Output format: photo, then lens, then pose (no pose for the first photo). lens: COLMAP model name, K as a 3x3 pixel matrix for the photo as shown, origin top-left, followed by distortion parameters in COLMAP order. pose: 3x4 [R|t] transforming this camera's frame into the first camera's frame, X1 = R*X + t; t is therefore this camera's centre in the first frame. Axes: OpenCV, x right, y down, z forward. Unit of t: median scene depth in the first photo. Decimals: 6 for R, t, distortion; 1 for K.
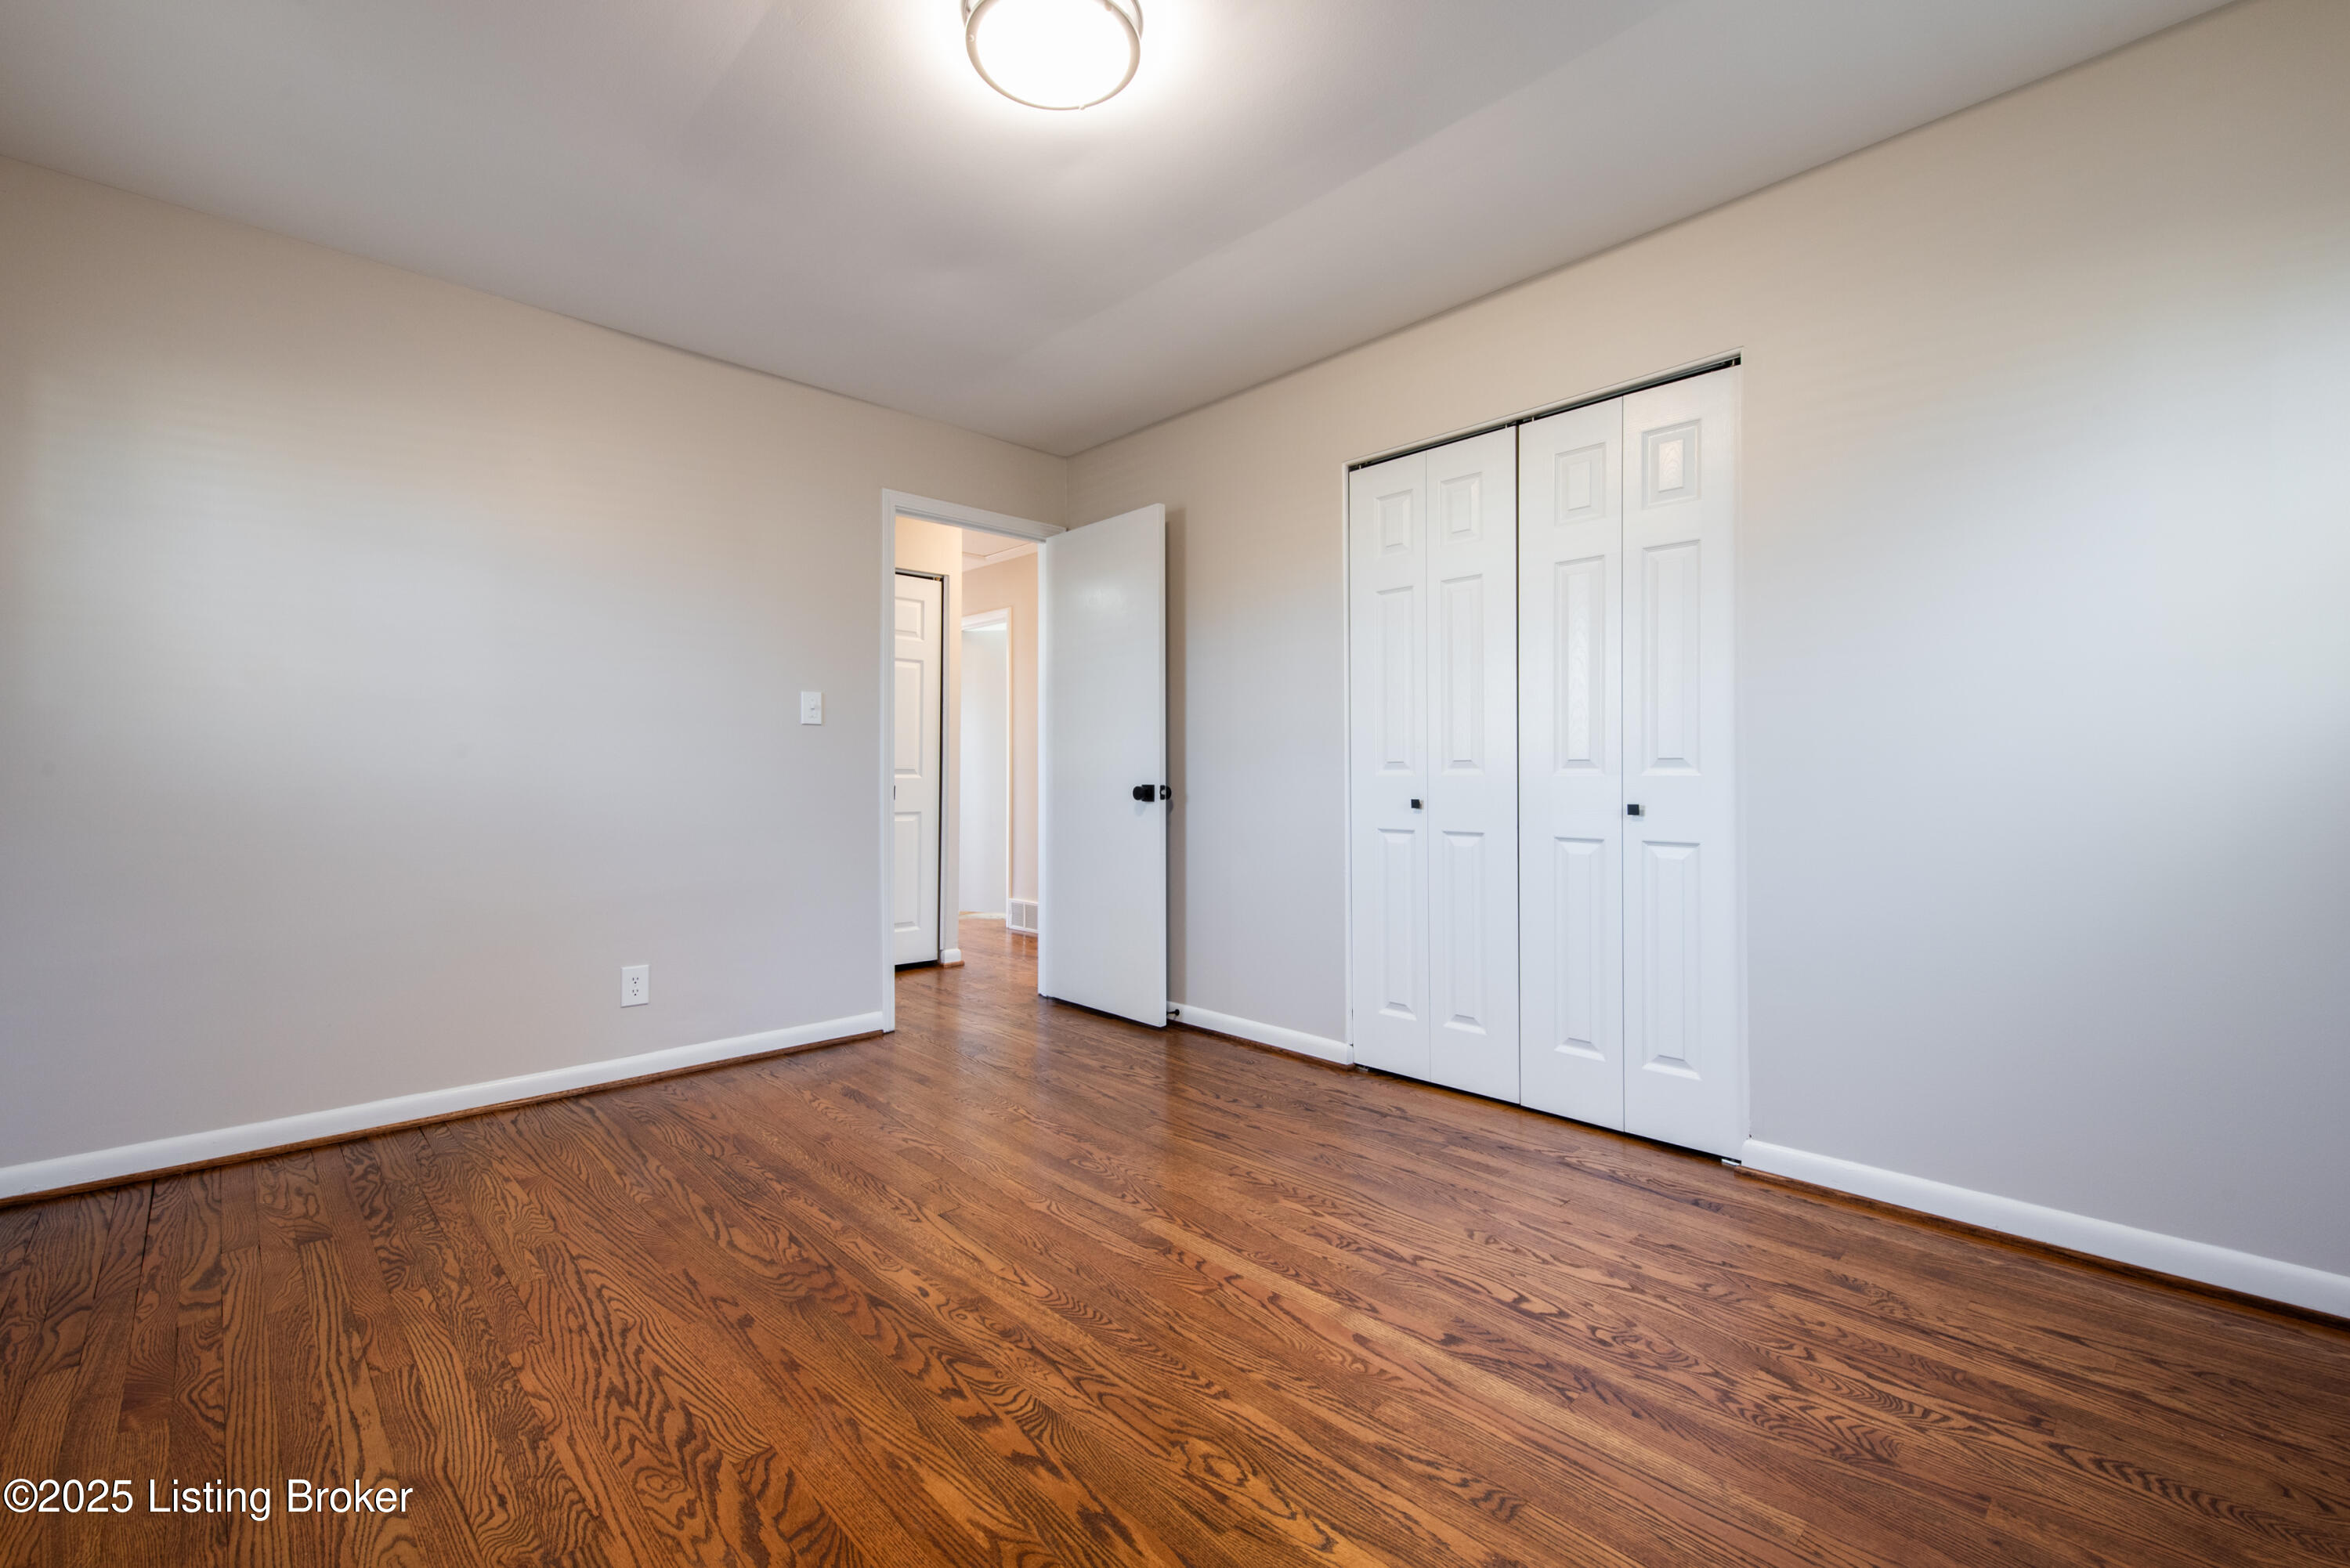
lens RADIAL K [[1015.0, 0, 1175.0], [0, 1015.0, 784.0], [0, 0, 1]] dist [-0.000542, -0.000298]
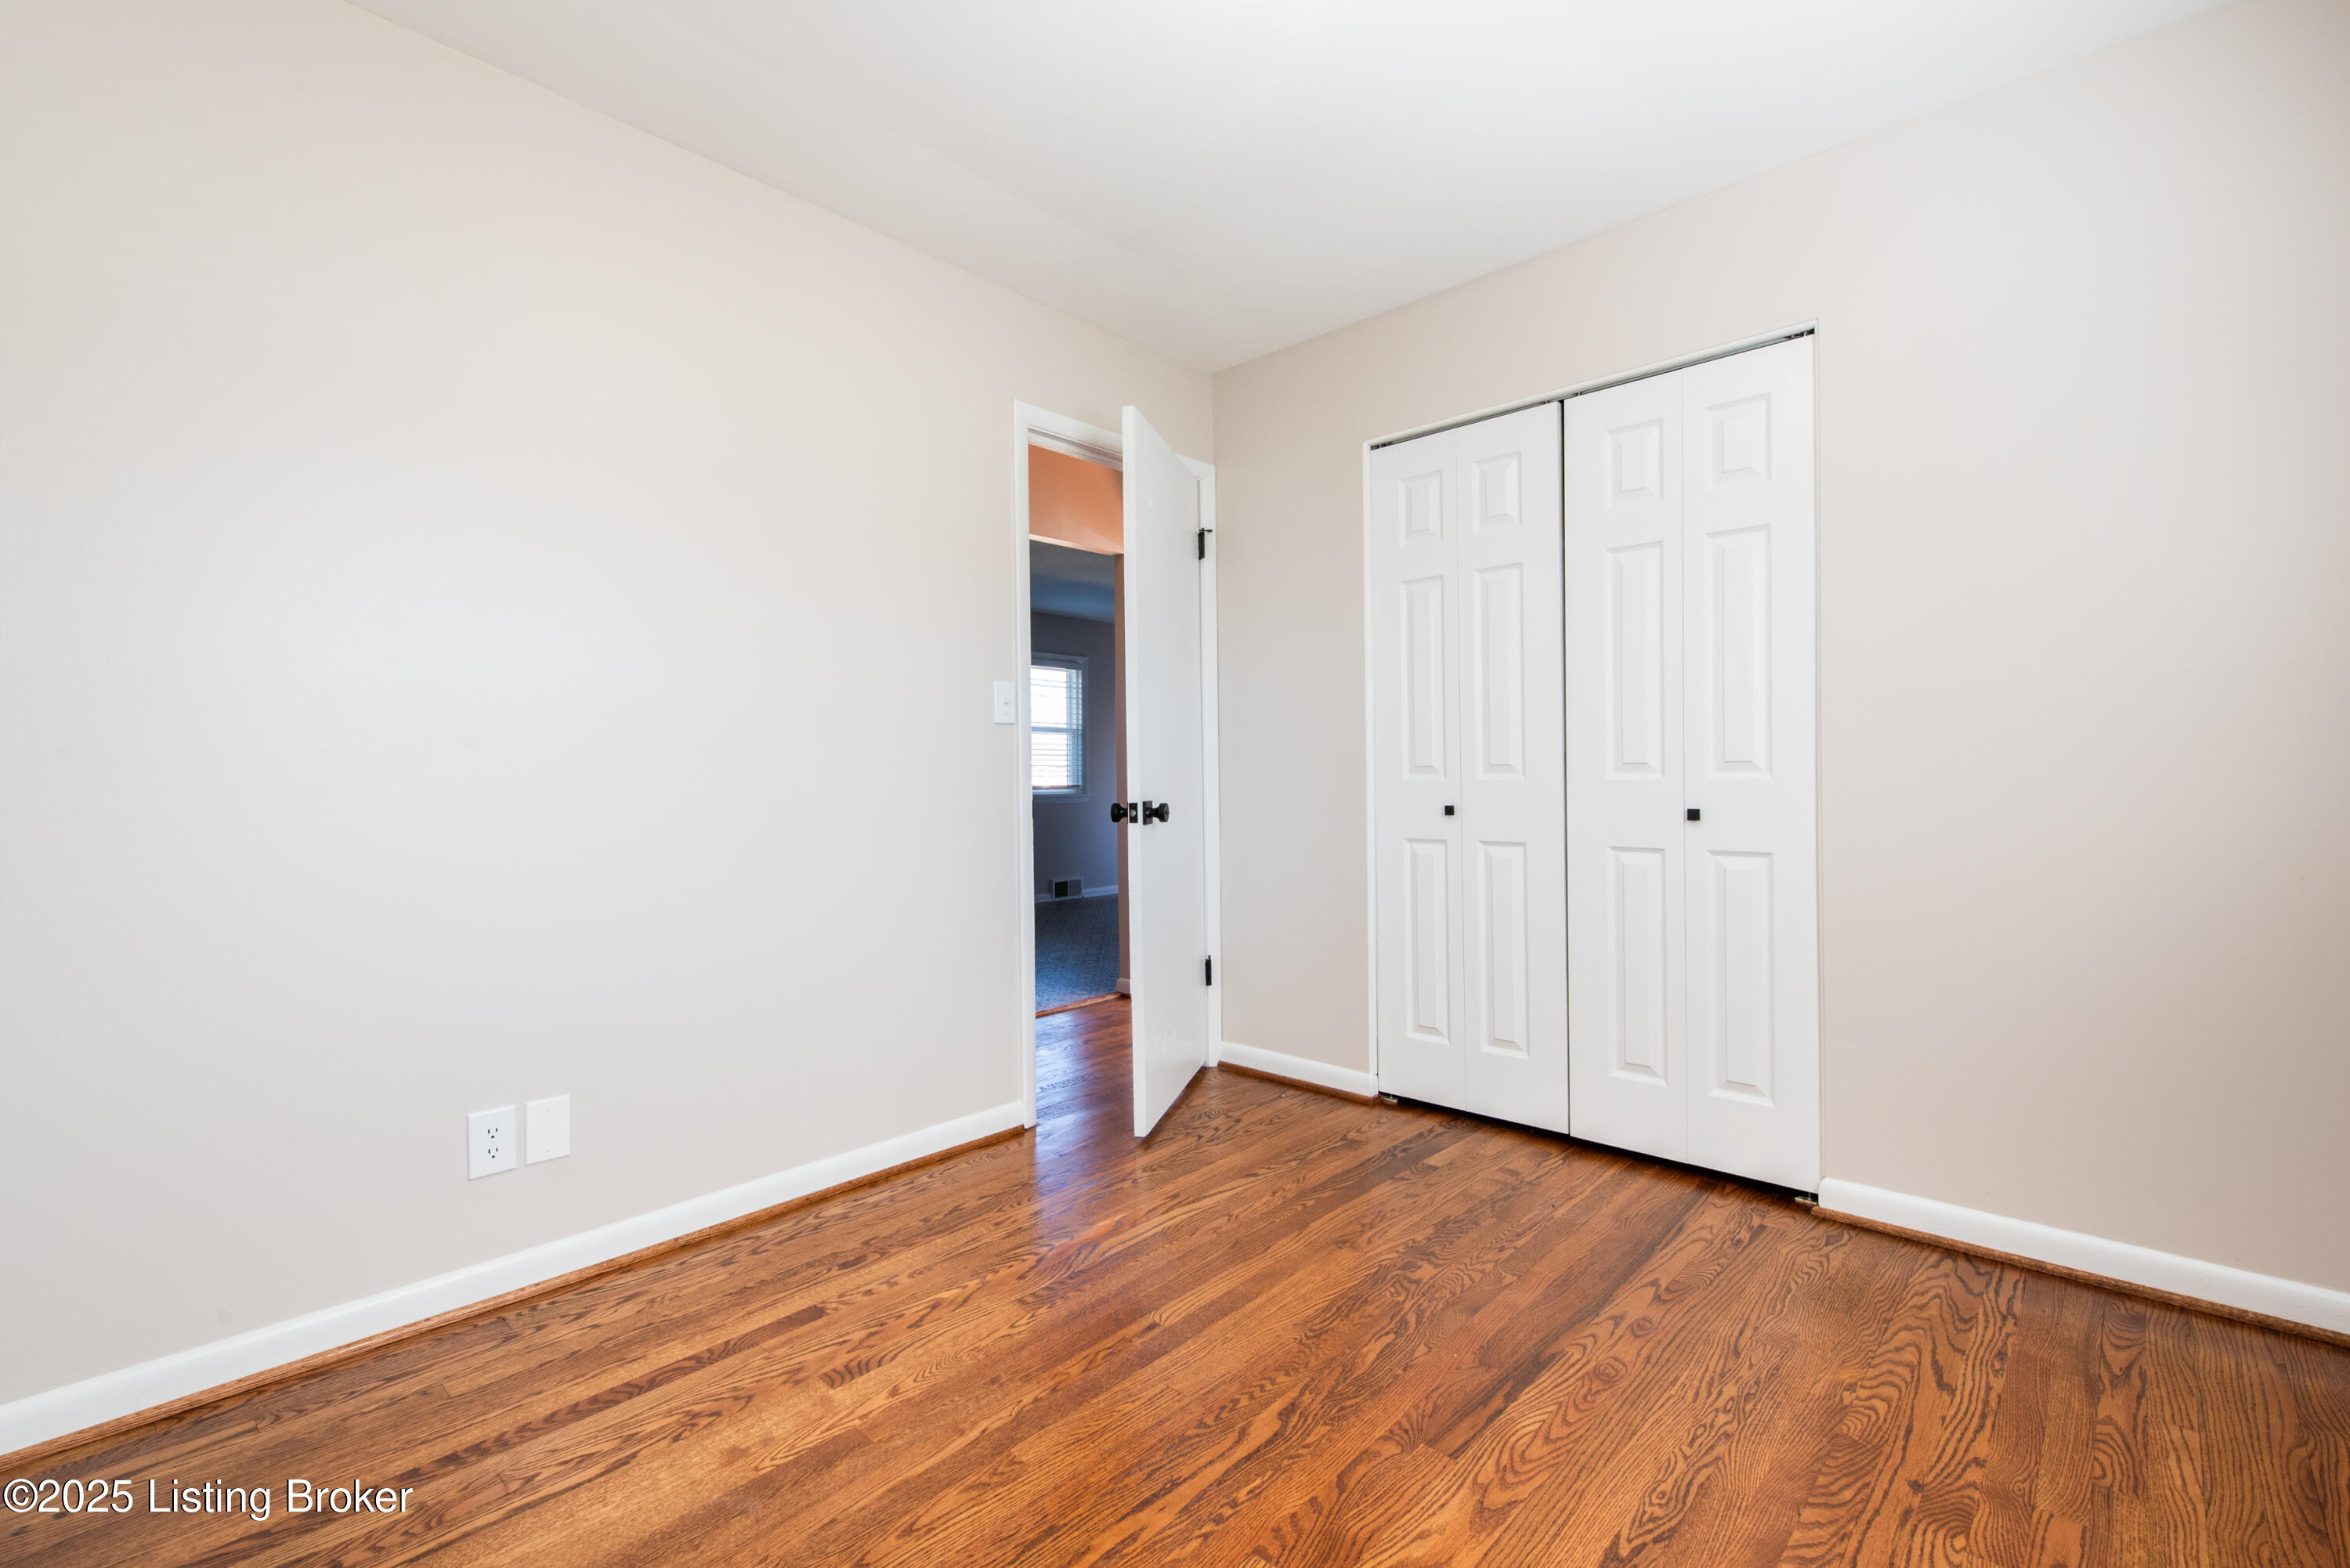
lens RADIAL K [[1034.7, 0, 1175.0], [0, 1034.7, 784.0], [0, 0, 1]] dist [-0.000717, 0.022158]
pose [[0.997589, -0.003429, 0.069307, -0.080734], [0.003876, 0.999973, -0.006321, -0.000317], [-0.069283, 0.006574, 0.997575, 0.085591]]
